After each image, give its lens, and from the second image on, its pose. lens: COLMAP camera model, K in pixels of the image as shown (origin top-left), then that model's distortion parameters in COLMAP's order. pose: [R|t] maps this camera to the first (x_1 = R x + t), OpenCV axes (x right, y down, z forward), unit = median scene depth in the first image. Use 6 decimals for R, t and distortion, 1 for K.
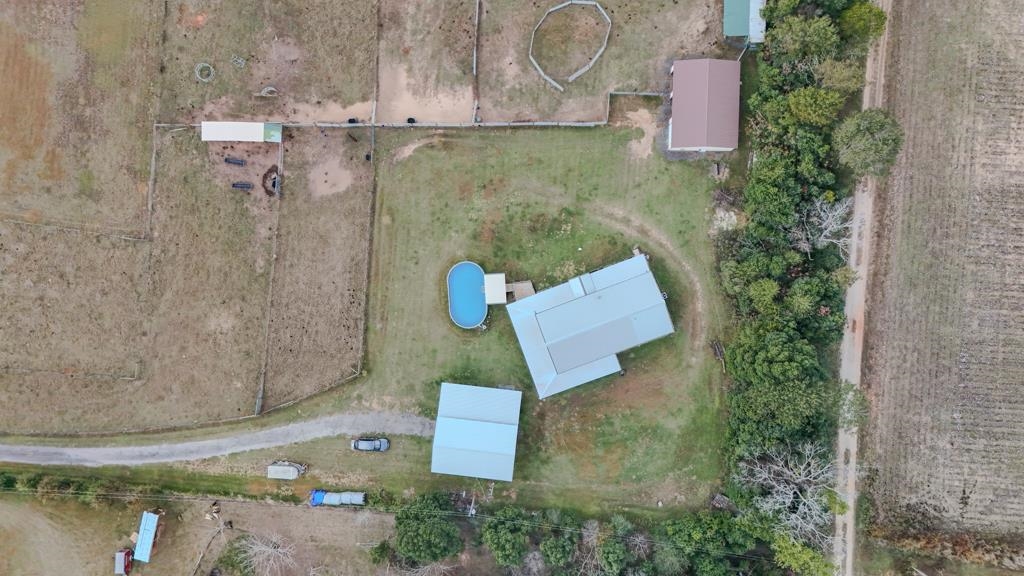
lens RADIAL K [[754.7, 0, 513.3], [0, 754.7, 288.1], [0, 0, 1]] dist [0.075468, -0.074969]
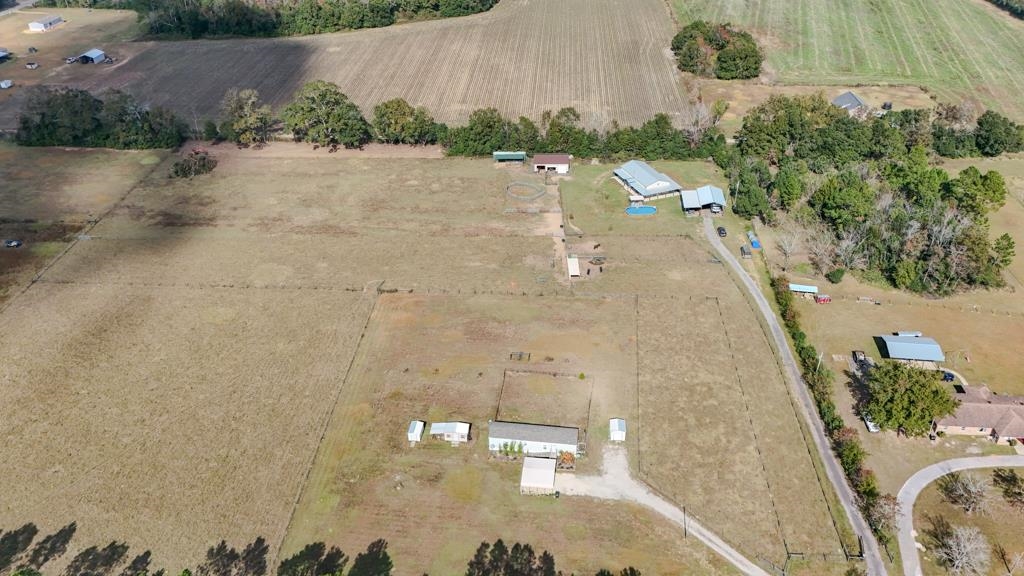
lens RADIAL K [[754.7, 0, 513.3], [0, 754.7, 289.6], [0, 0, 1]] dist [0.075468, -0.074969]
pose [[-0.009362, -0.528725, 0.848741, -1.996639], [0.999881, -0.015341, 0.001473, -0.359899], [0.012242, 0.848654, 0.528806, 0.048413]]
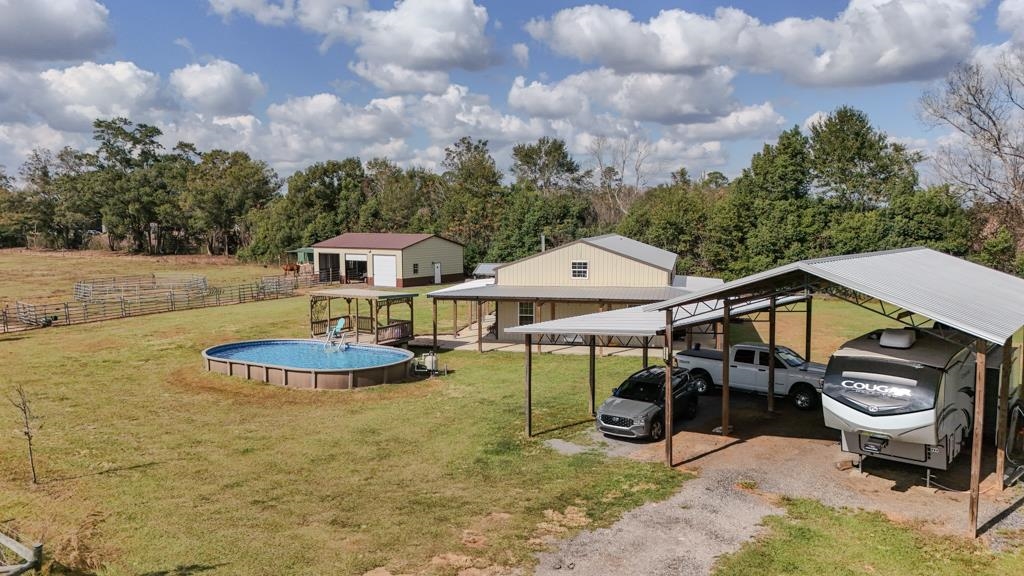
lens RADIAL K [[754.7, 0, 515.1], [0, 754.7, 295.9], [0, 0, 1]] dist [0.075468, -0.074969]
pose [[0.552307, -0.056390, 0.831732, -0.258254], [0.833579, 0.049568, -0.550173, 0.235069], [-0.010203, 0.997178, 0.074382, 0.951952]]
